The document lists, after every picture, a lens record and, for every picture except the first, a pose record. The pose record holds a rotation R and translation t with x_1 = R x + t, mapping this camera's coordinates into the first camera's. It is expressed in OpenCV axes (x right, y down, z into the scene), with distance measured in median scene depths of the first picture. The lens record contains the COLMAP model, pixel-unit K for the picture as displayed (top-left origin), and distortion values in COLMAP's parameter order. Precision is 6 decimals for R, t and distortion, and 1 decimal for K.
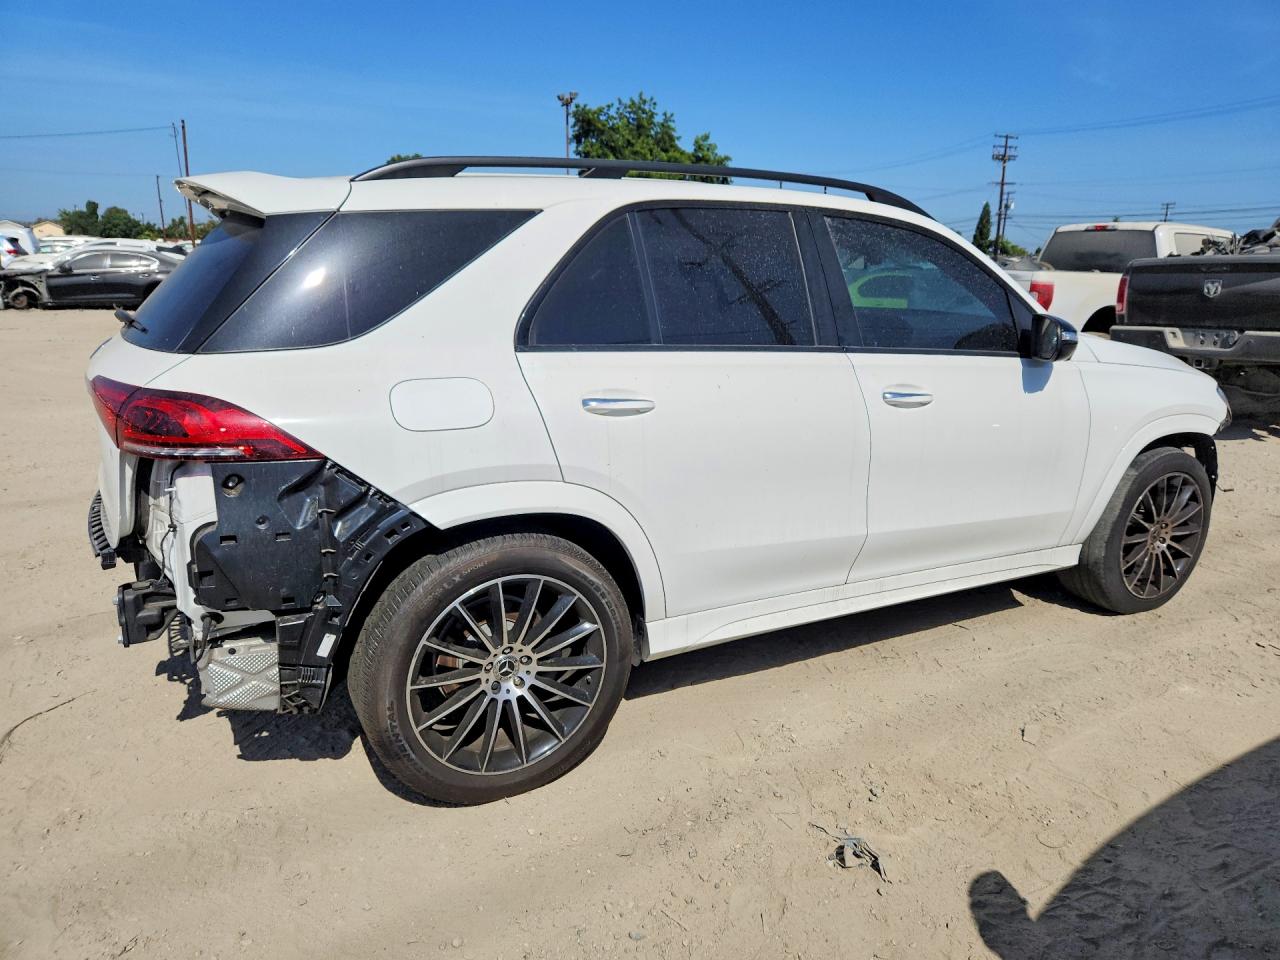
lens RADIAL K [[865.7, 0, 650.3], [0, 865.7, 478.9], [0, 0, 1]] dist [0.085986, -0.078244]
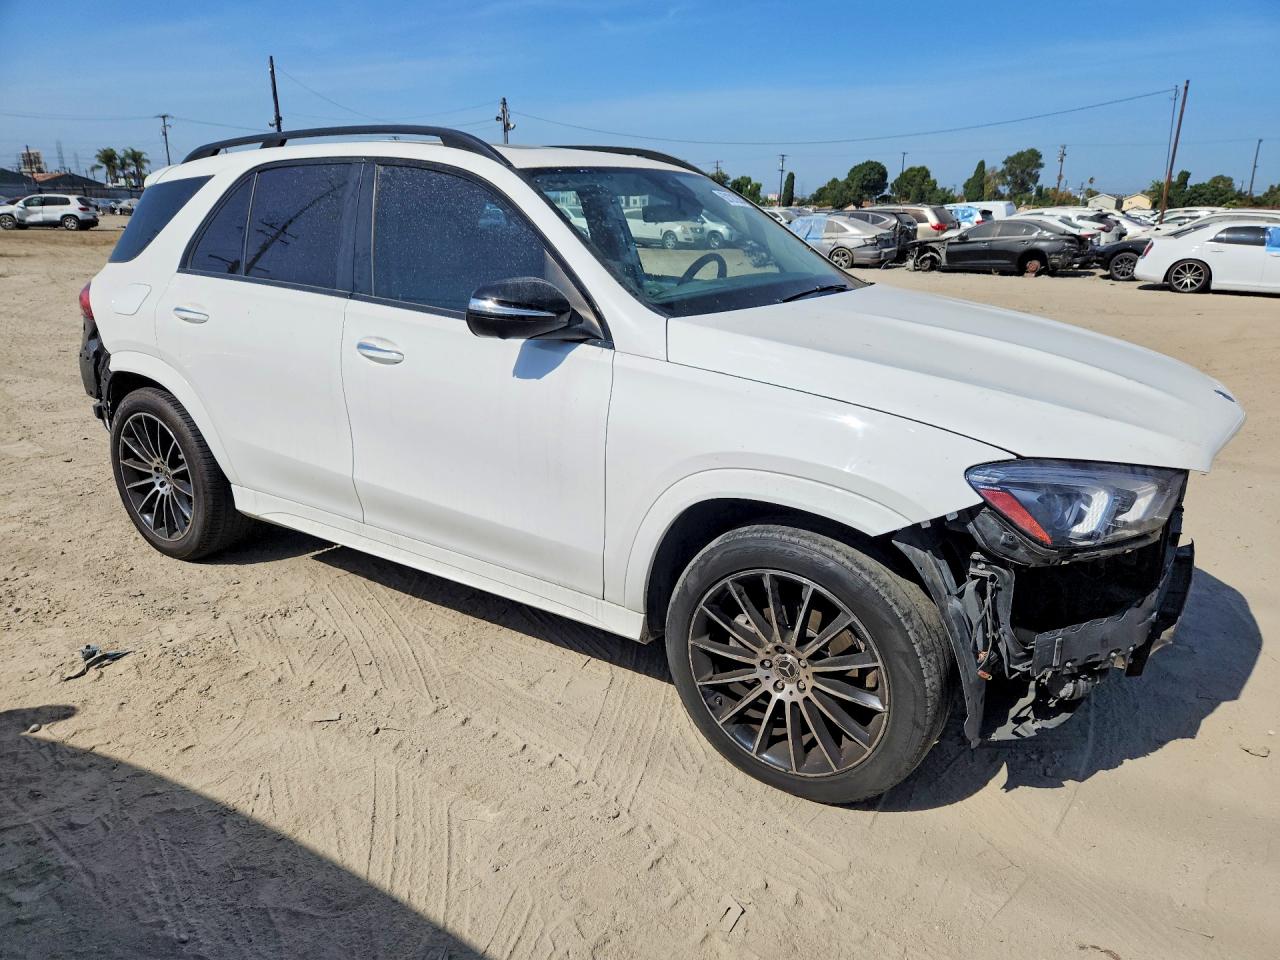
lens RADIAL K [[865.7, 0, 650.3], [0, 865.7, 478.9], [0, 0, 1]] dist [0.085986, -0.078244]
pose [[0.444824, 0.245771, -0.861236, 1.003960], [-0.219243, 0.962235, 0.161355, -0.136912], [0.868368, 0.117046, 0.481909, 0.619062]]
